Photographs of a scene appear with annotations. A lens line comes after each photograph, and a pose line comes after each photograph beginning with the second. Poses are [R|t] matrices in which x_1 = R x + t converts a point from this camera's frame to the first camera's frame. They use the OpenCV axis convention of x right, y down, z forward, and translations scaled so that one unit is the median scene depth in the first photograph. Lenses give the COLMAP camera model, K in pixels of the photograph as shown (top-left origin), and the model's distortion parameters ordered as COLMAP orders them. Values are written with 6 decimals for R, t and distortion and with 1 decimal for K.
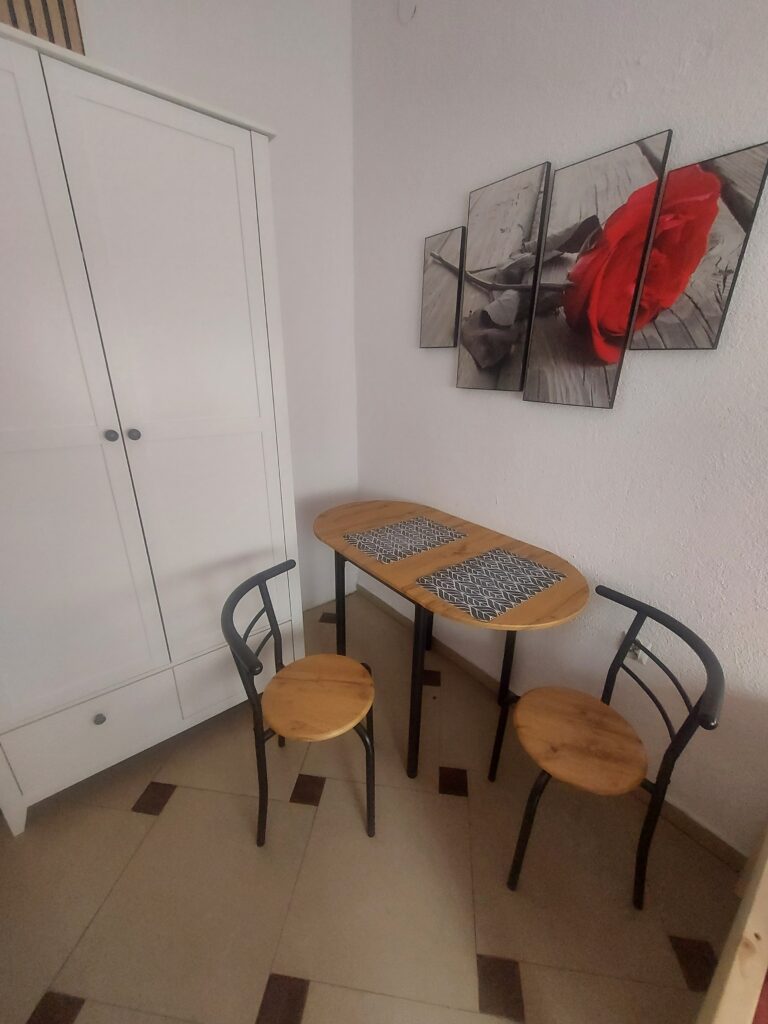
lens RADIAL K [[403.0, 0, 385.7], [0, 403.0, 516.6], [0, 0, 1]] dist [0.020628, -0.006440]
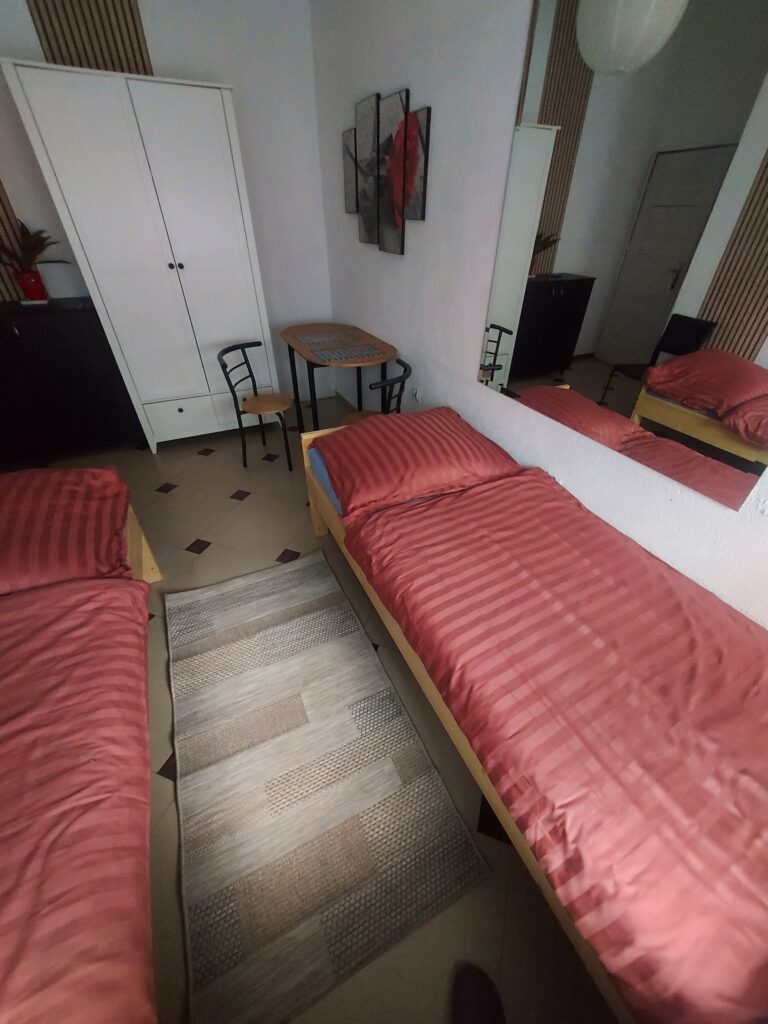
lens RADIAL K [[403.0, 0, 385.7], [0, 403.0, 516.6], [0, 0, 1]] dist [0.020628, -0.006440]
pose [[0.974080, 0.127944, -0.186542, 0.976161], [-0.070971, 0.955890, 0.285022, 0.363969], [0.214781, -0.264396, 0.940194, -1.113173]]
